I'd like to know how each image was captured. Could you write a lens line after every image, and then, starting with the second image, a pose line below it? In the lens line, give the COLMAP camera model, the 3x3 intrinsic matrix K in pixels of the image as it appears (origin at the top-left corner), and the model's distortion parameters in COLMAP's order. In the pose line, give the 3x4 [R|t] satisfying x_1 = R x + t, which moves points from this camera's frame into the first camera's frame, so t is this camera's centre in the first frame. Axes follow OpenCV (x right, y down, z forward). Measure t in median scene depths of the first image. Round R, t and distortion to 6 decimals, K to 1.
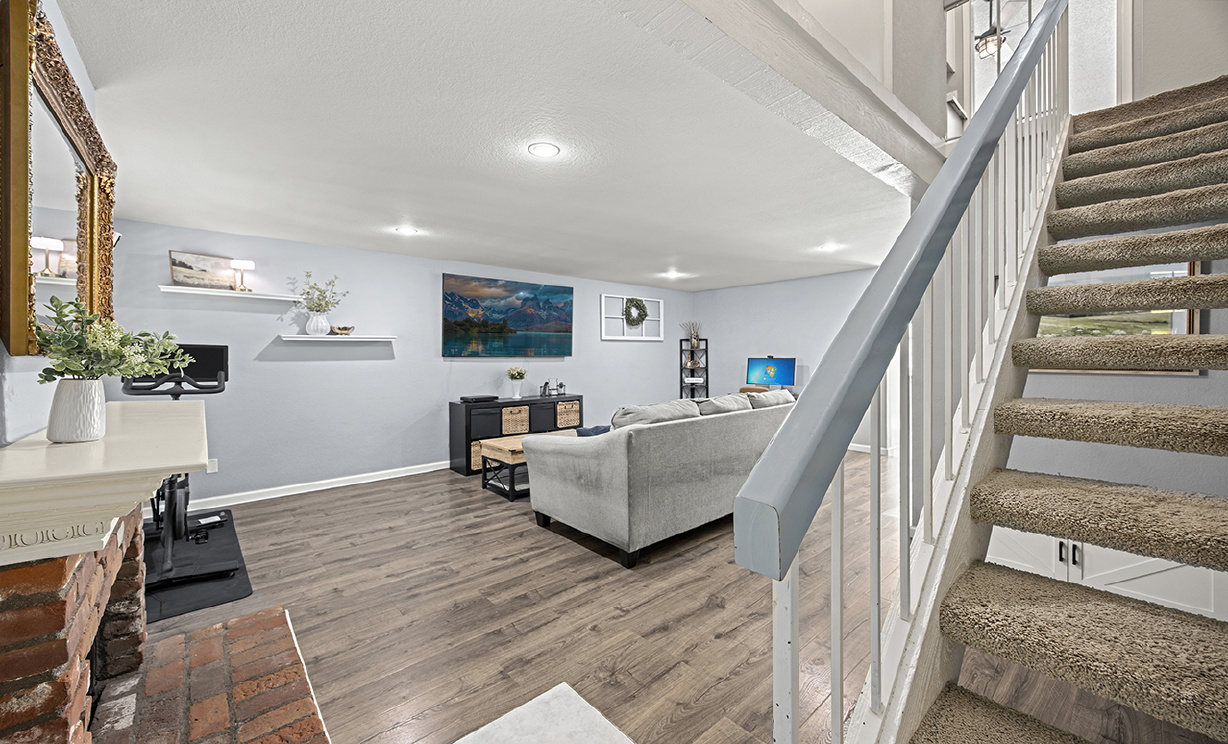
lens RADIAL K [[471.7, 0, 614.4], [0, 471.7, 364.5], [0, 0, 1]] dist [0.000499, 0.000079]
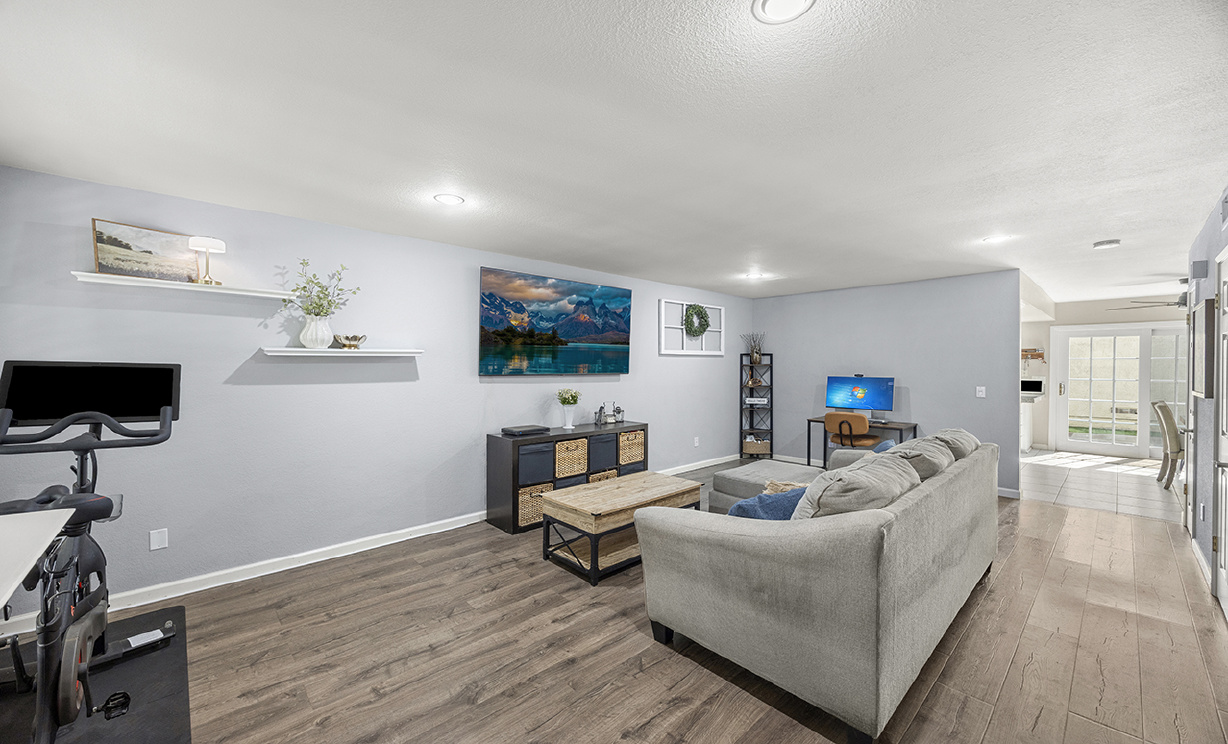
lens RADIAL K [[462.8, 0, 614.0], [0, 462.8, 372.0], [0, 0, 1]] dist [0.000155, 0.000015]
pose [[0.999631, 0.008451, 0.025805, -0.159975], [-0.008407, 0.999963, -0.001821, -0.022912], [-0.025820, 0.001604, 0.999665, 0.234051]]
